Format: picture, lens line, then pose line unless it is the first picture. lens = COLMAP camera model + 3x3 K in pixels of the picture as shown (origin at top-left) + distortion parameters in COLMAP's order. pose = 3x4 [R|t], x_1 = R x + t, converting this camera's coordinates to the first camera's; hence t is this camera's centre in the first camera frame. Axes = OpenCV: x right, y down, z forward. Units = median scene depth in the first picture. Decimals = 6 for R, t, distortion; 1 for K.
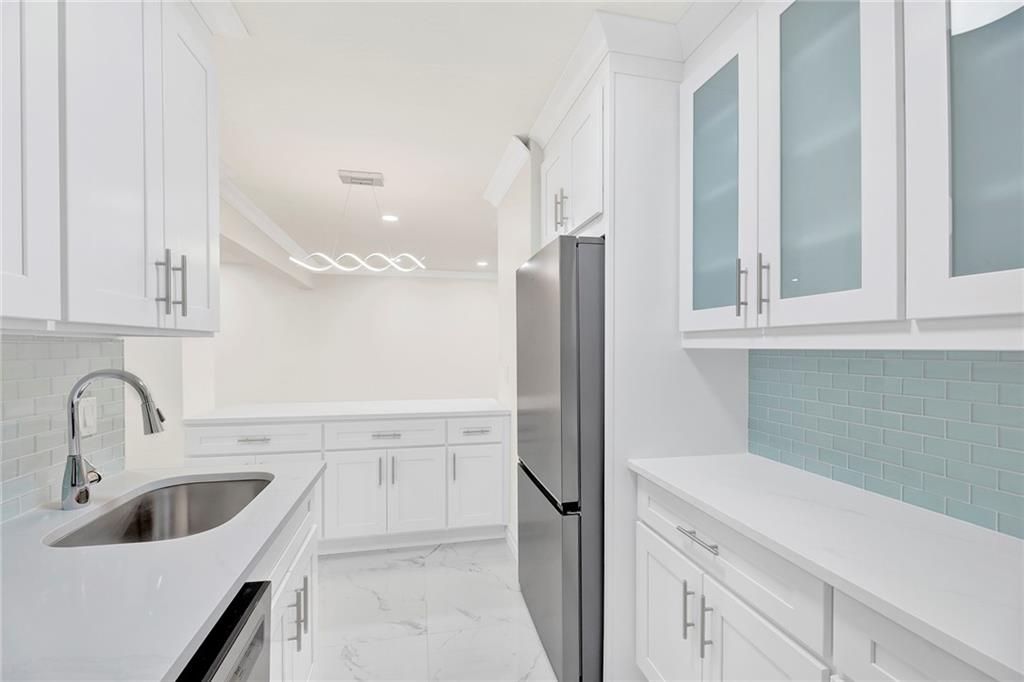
lens RADIAL K [[423.0, 0, 513.7], [0, 423.0, 342.4], [0, 0, 1]] dist [-0.002283, -0.000629]
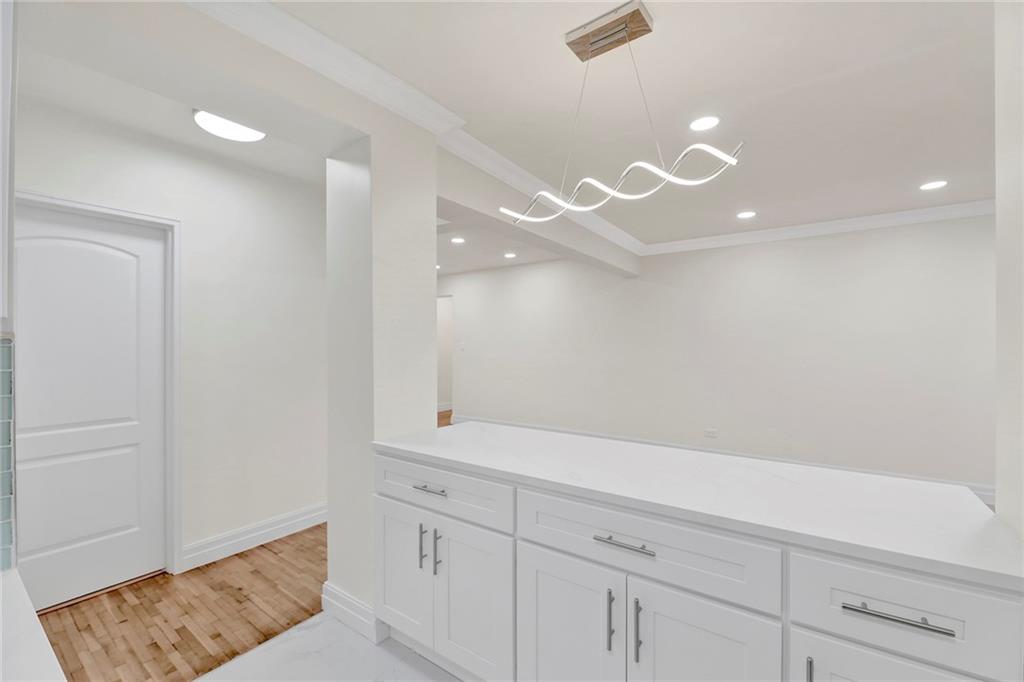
lens RADIAL K [[424.9, 0, 512.0], [0, 424.9, 341.0], [0, 0, 1]] dist [0.027162, -0.000077]
pose [[0.662164, 0.006788, -0.749328, -0.032912], [-0.007584, 0.999968, 0.002357, -0.001721], [0.749320, 0.004122, 0.662195, 0.565513]]
